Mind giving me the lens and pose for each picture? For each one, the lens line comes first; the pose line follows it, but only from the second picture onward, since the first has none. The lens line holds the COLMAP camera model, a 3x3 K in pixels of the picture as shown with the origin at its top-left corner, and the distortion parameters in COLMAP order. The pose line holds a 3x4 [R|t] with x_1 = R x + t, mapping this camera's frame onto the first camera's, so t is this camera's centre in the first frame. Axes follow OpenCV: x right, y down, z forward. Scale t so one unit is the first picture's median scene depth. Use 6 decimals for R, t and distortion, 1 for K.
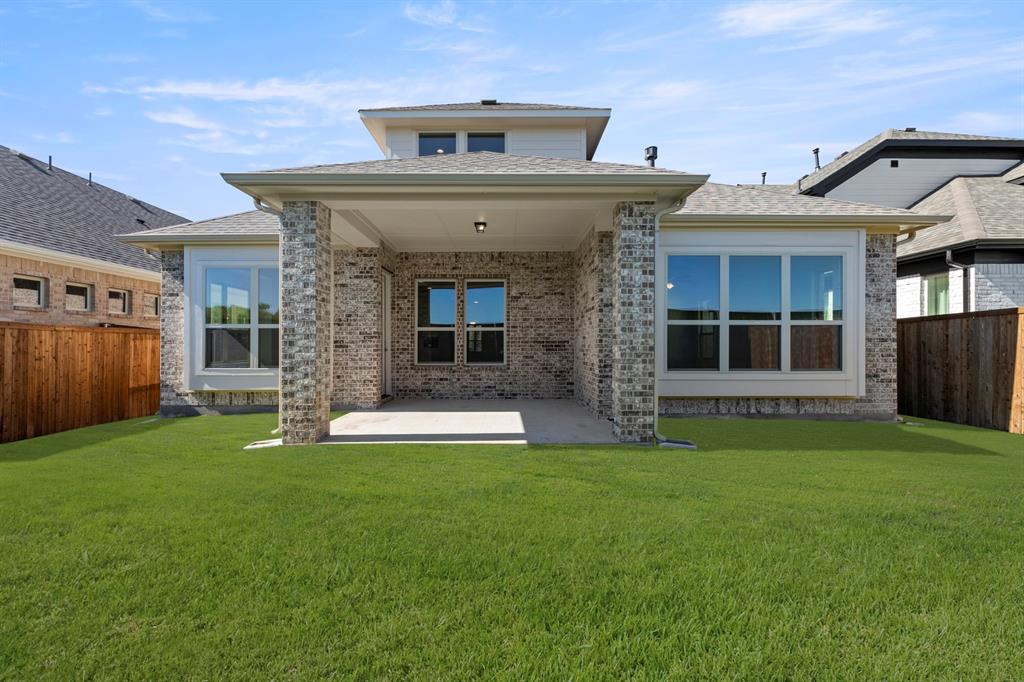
lens RADIAL K [[415.3, 0, 516.2], [0, 415.3, 344.8], [0, 0, 1]] dist [-0.000517, -0.000050]
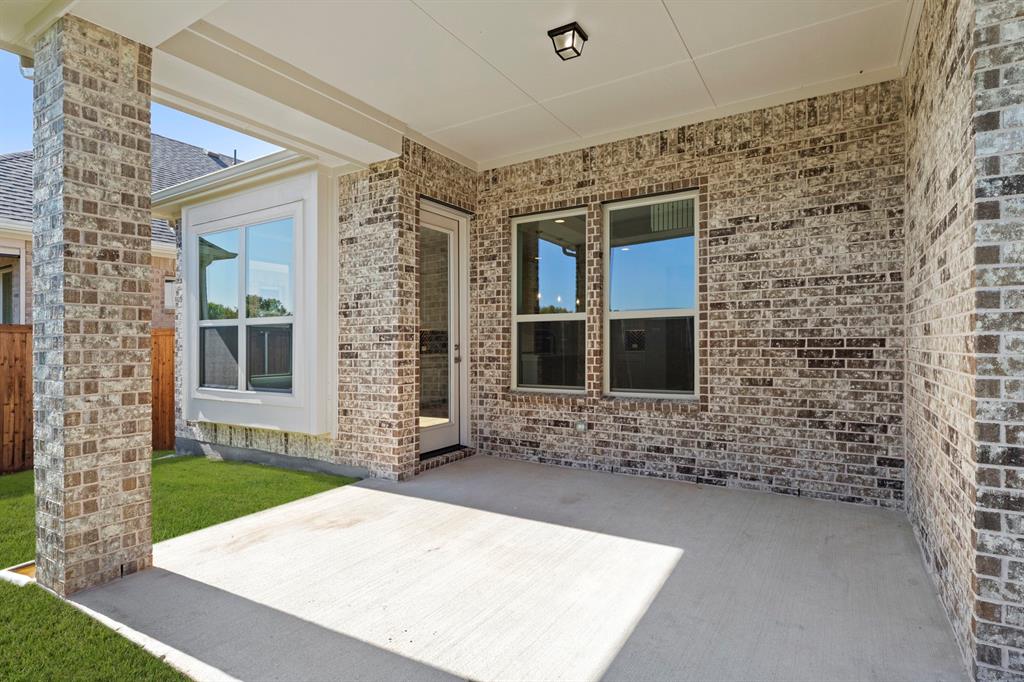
lens RADIAL K [[536.5, 0, 509.8], [0, 536.5, 342.3], [0, 0, 1]] dist [0.000758, -0.000554]
pose [[0.840692, -0.007199, -0.541466, 0.124594], [0.008132, 0.999967, -0.000670, -0.010527], [0.541453, -0.003840, 0.840722, 0.532699]]
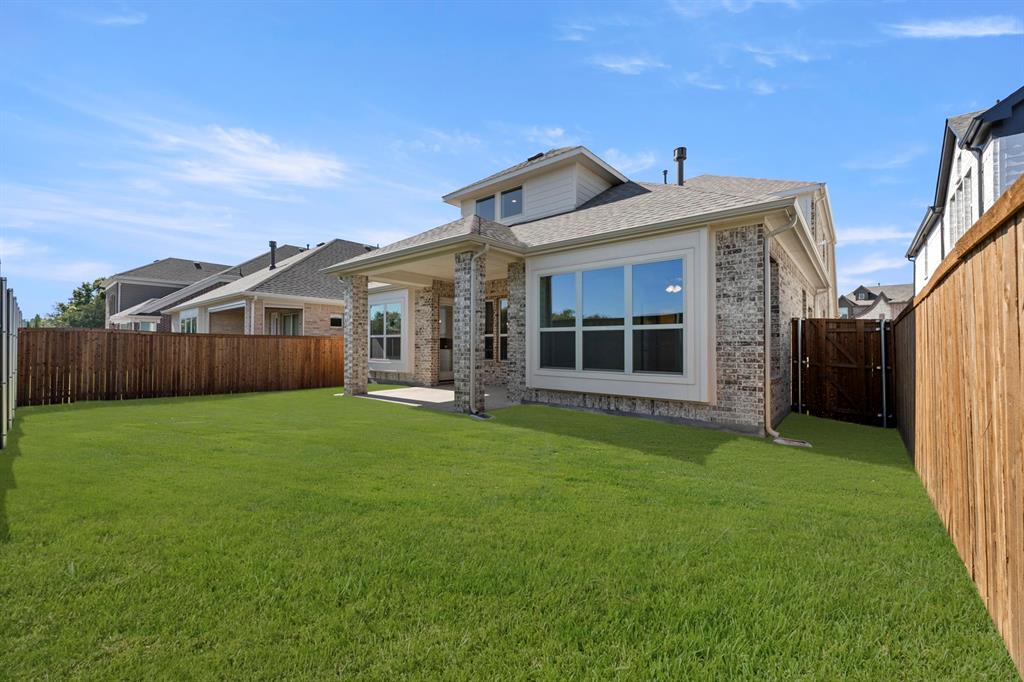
lens RADIAL K [[415.3, 0, 516.2], [0, 415.3, 344.8], [0, 0, 1]] dist [-0.000517, -0.000050]
pose [[0.759205, 0.000859, -0.650851, 0.963813], [-0.001820, 0.999998, -0.000802, -0.006102], [0.650849, 0.001793, 0.759205, -0.008258]]
